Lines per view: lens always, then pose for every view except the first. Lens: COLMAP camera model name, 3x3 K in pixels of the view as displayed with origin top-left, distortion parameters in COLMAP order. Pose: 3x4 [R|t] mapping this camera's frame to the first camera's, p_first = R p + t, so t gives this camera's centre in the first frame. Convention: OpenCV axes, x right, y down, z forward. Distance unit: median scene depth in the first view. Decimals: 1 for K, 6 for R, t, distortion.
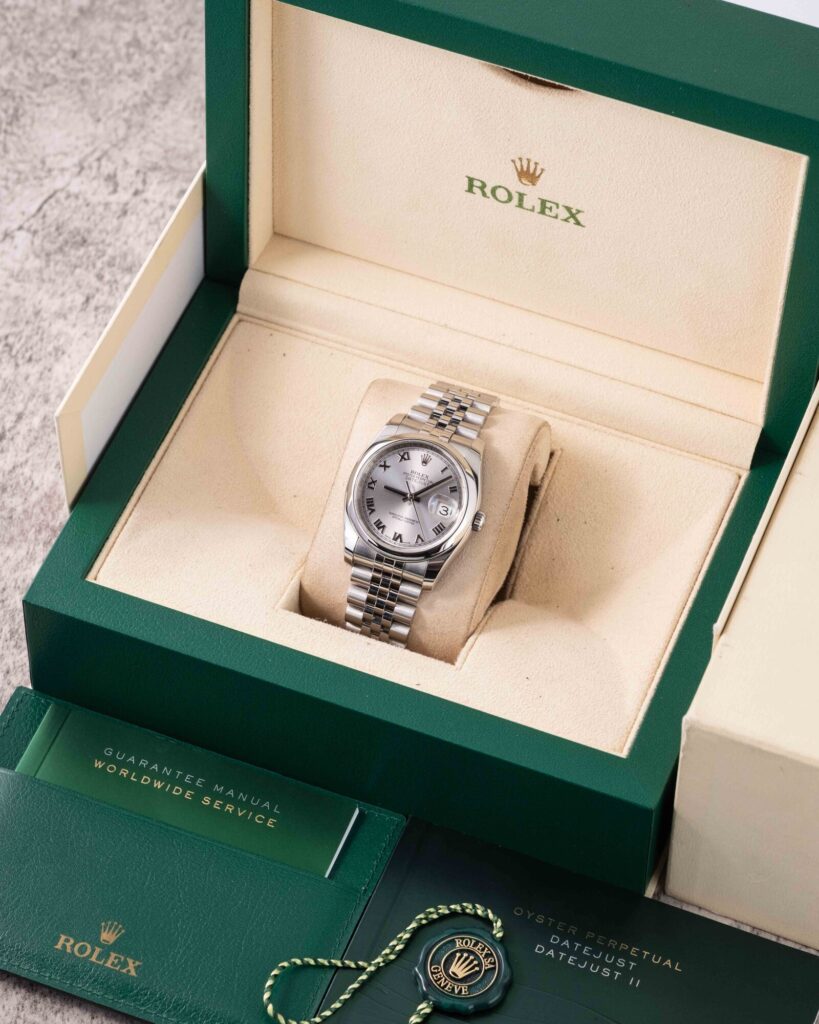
lens RADIAL K [[4096.7, 0, 425.3], [0, 4096.7, 512.7], [0, 0, 1]] dist [0.125247, 2.499781]
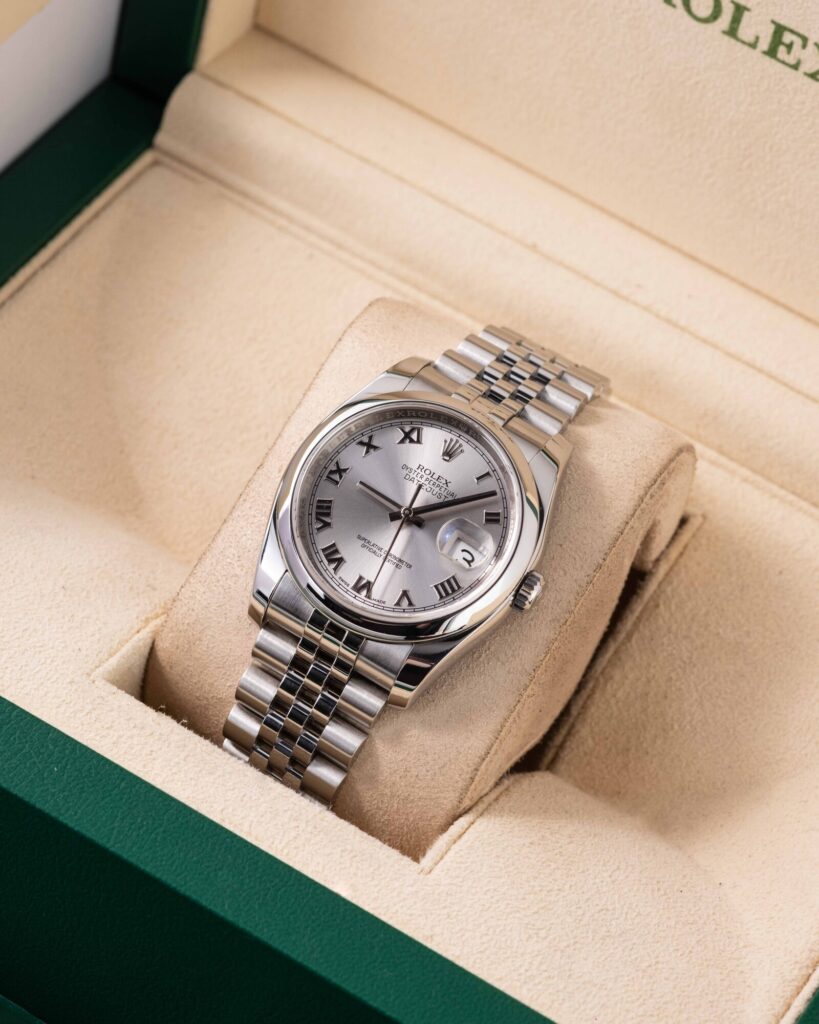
lens RADIAL K [[4096.7, 0, 425.3], [0, 4096.7, 512.7], [0, 0, 1]] dist [0.125247, 2.499781]
pose [[0.975580, 0.219640, 0.001649, -0.002134], [-0.218347, 0.970596, -0.101332, 0.045641], [-0.023858, 0.098497, 0.994851, 0.498935]]
